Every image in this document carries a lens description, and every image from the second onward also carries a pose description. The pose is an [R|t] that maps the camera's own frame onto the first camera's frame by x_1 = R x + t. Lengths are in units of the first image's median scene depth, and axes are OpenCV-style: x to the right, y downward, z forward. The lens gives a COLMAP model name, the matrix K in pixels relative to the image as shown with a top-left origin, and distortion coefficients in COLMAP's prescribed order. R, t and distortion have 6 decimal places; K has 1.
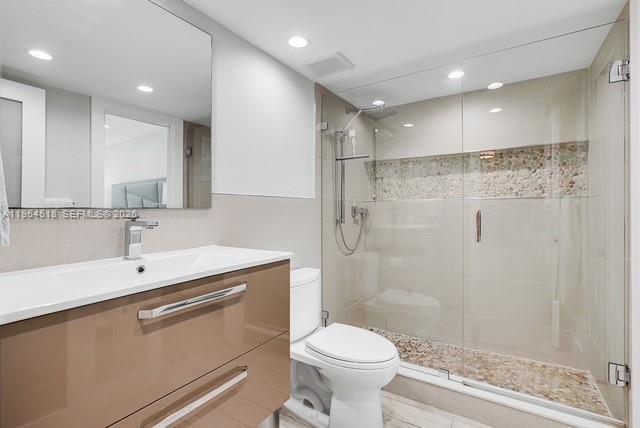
lens RADIAL K [[295.1, 0, 317.8], [0, 295.1, 213.9], [0, 0, 1]] dist [-0.008501, 0.001174]
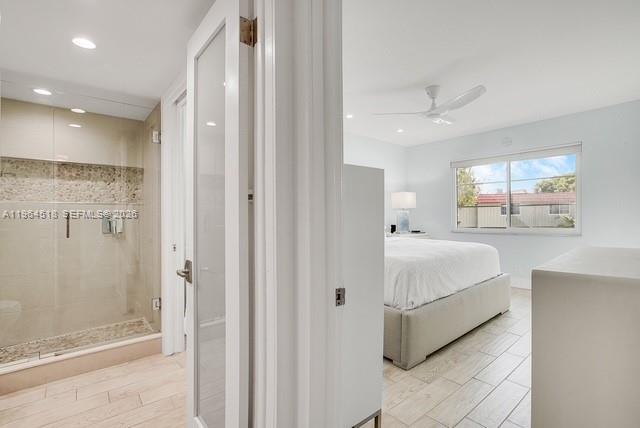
lens RADIAL K [[295.1, 0, 316.0], [0, 295.1, 213.3], [0, 0, 1]] dist [-0.008501, 0.001174]
pose [[0.304094, 0.000722, 0.952642, -0.255163], [0.000491, 0.999999, -0.000915, -0.010622], [-0.952642, 0.000746, 0.304094, -0.310092]]
